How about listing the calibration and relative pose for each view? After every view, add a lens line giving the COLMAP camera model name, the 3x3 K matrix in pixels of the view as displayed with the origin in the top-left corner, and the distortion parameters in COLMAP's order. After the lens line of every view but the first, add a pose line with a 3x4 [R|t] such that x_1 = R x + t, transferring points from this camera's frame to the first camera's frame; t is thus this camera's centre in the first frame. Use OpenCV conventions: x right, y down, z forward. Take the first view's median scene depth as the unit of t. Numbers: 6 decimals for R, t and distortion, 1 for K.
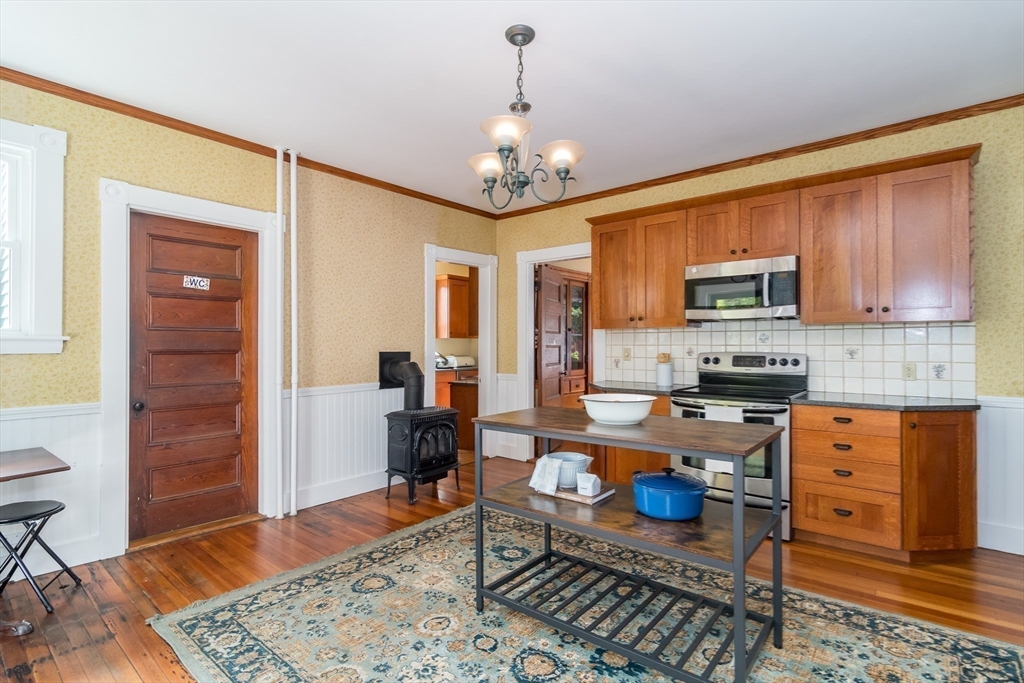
lens RADIAL K [[498.4, 0, 508.3], [0, 498.4, 340.0], [0, 0, 1]] dist [-0.002174, 0.000576]
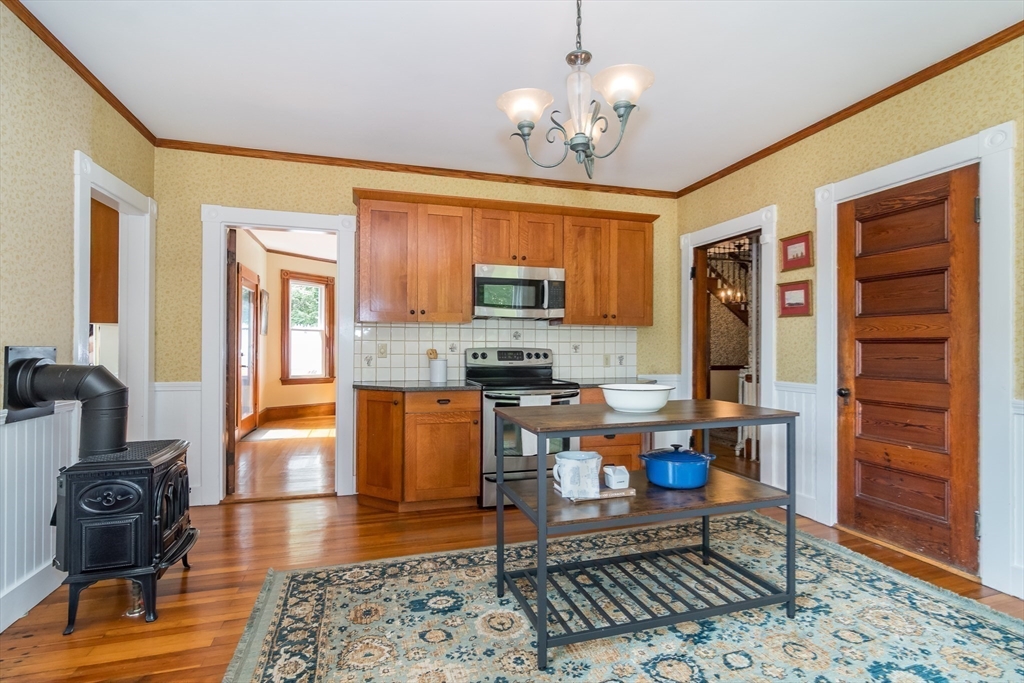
lens RADIAL K [[498.4, 0, 510.4], [0, 498.4, 345.0], [0, 0, 1]] dist [-0.002174, 0.000576]
pose [[0.549712, -0.000377, 0.835354, -0.503849], [-0.014850, 0.999837, 0.010223, 0.007892], [-0.835222, -0.018025, 0.549617, 0.405474]]
